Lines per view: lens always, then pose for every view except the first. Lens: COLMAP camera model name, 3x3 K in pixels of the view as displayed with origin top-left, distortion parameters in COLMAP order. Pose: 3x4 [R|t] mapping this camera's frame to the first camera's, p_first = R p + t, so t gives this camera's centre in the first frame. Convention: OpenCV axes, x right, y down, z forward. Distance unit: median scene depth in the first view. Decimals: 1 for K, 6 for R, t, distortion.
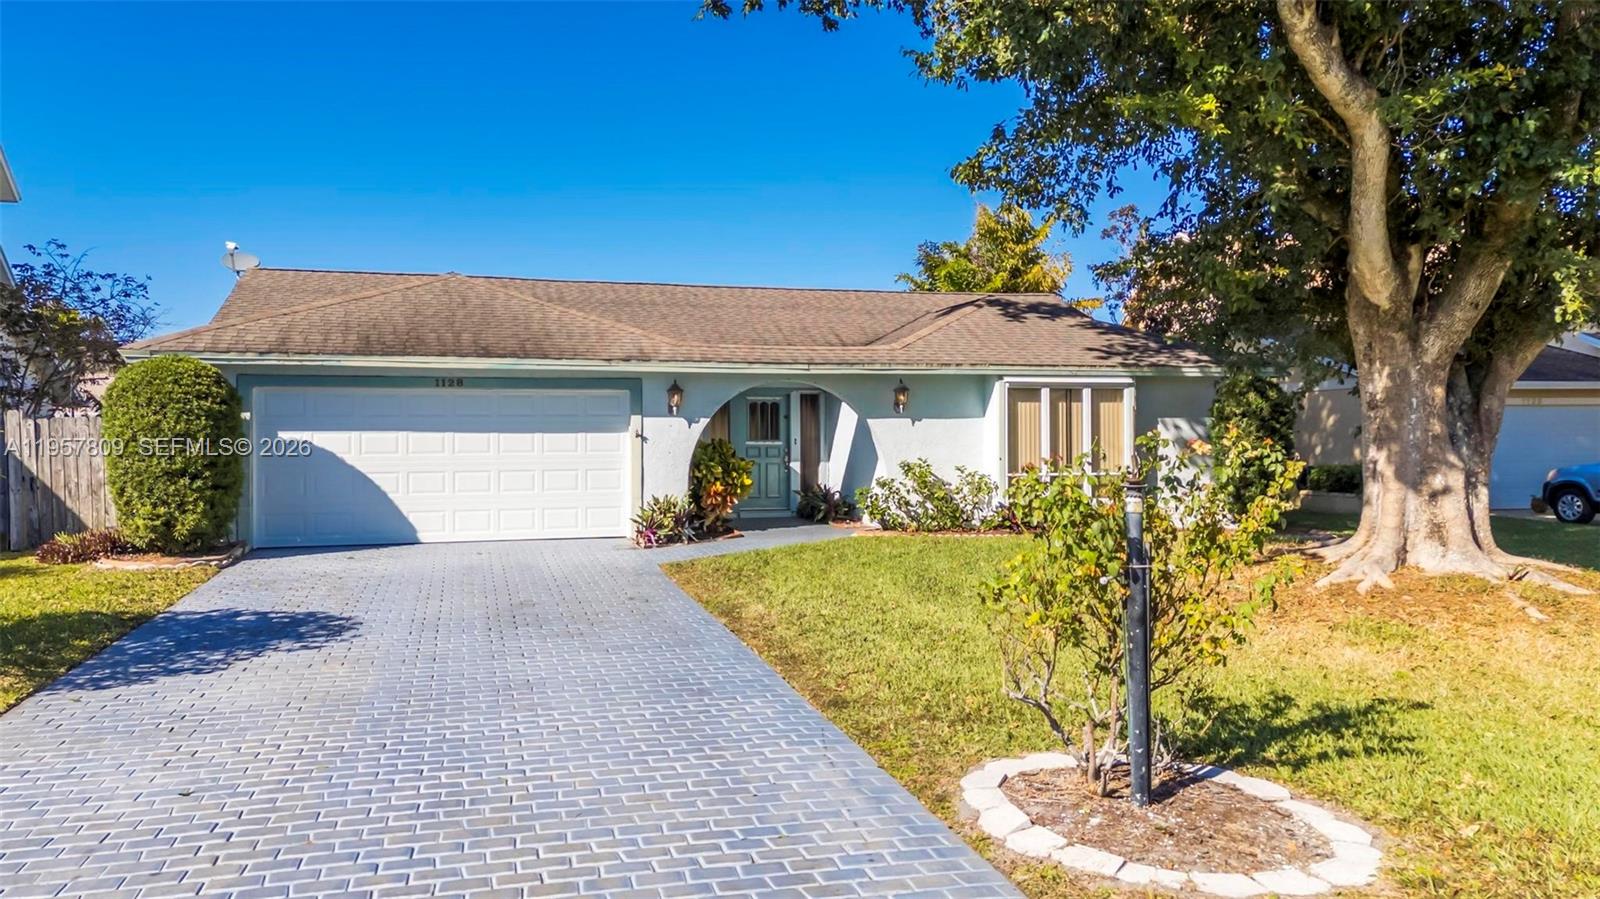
lens RADIAL K [[1176.1, 0, 783.9], [0, 1176.1, 450.9], [0, 0, 1]] dist [0.080763, 0.003867]
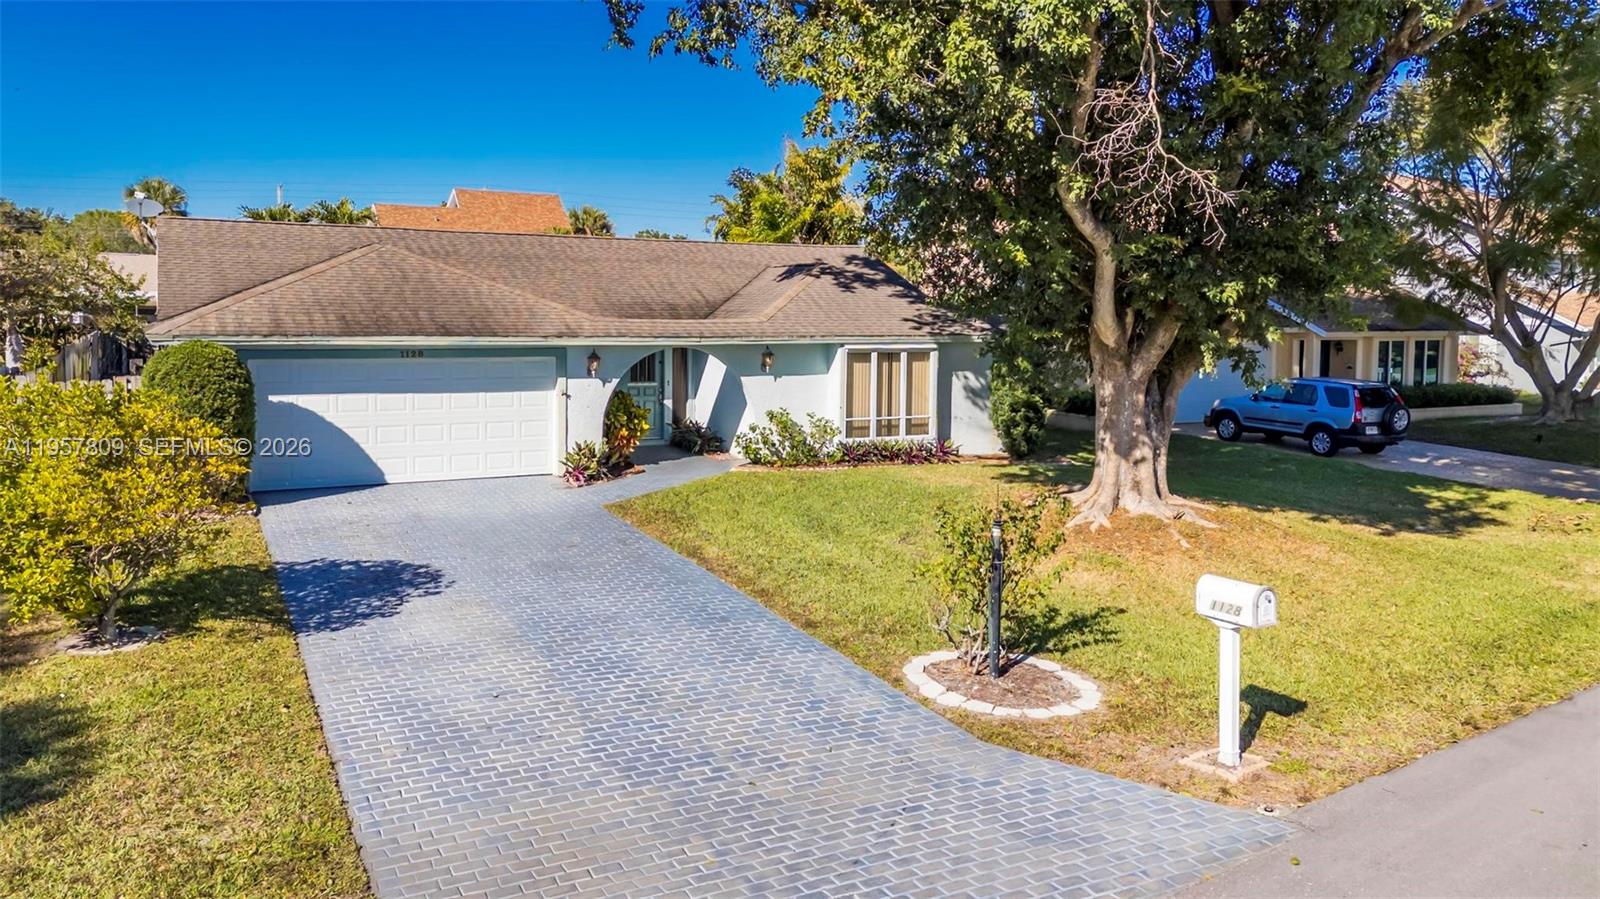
lens RADIAL K [[1206.2, 0, 796.0], [0, 1206.2, 397.5], [0, 0, 1]] dist [0.066898, 0.000039]
pose [[0.976998, -0.000348, 0.213250, -0.183423], [-0.016061, 0.997038, 0.075210, -0.128004], [-0.212645, -0.076905, 0.974098, -0.350419]]
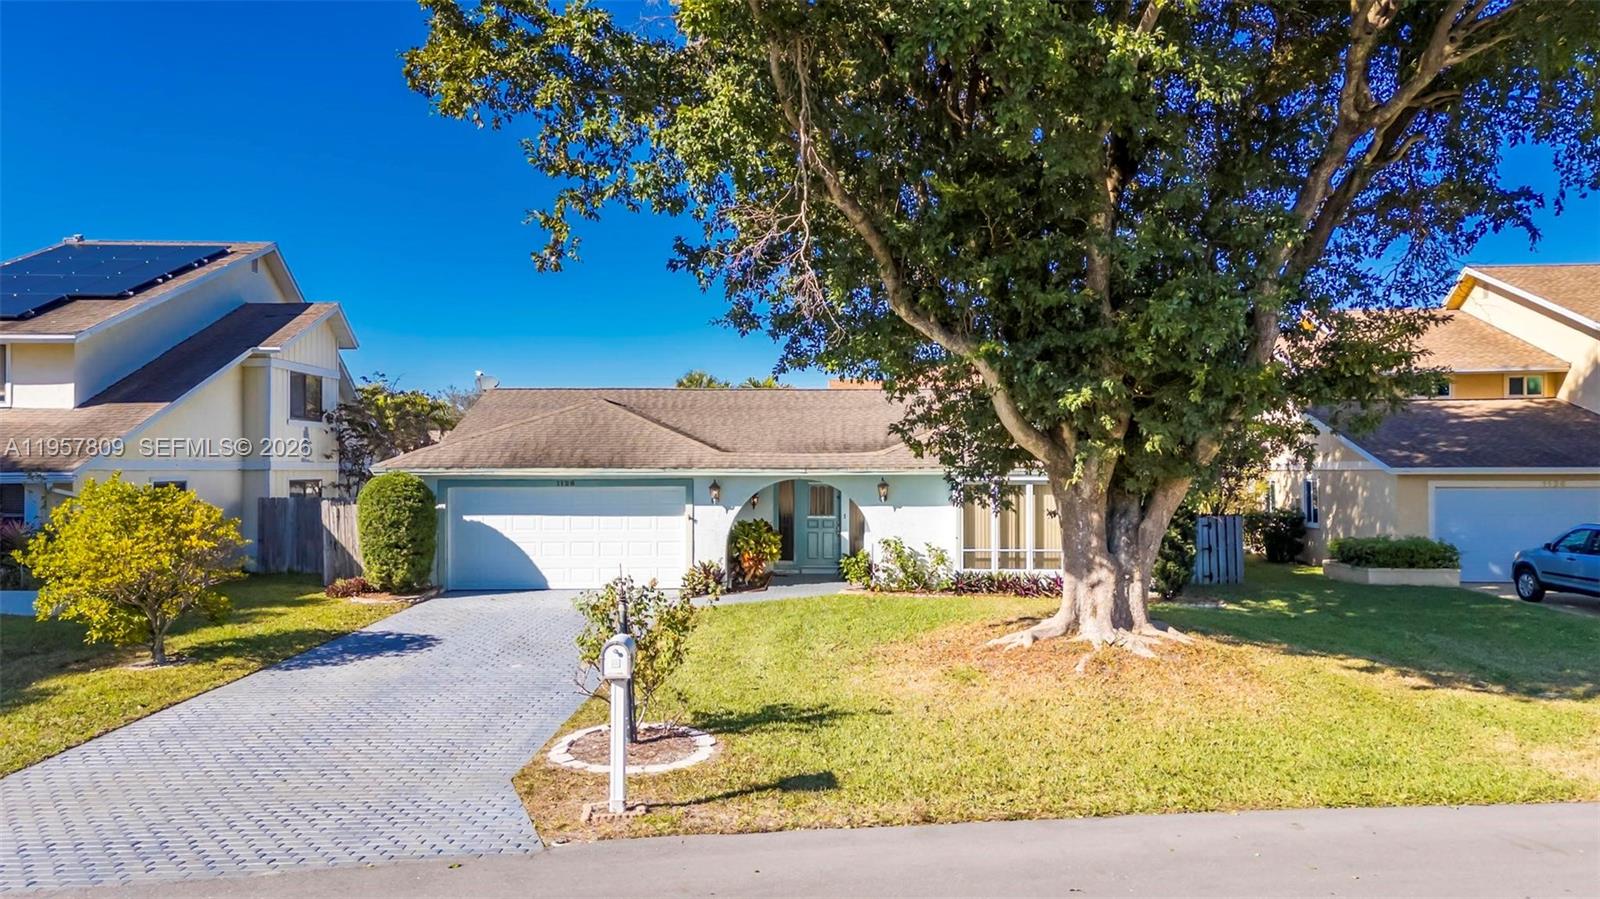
lens RADIAL K [[1179.2, 0, 809.6], [0, 1179.2, 481.5], [0, 0, 1]] dist [0.081540, -0.002351]
pose [[0.961188, 0.006621, -0.275813, 0.484937], [-0.004480, 0.999955, 0.008391, -0.083439], [0.275856, -0.006830, 0.961175, -0.405940]]
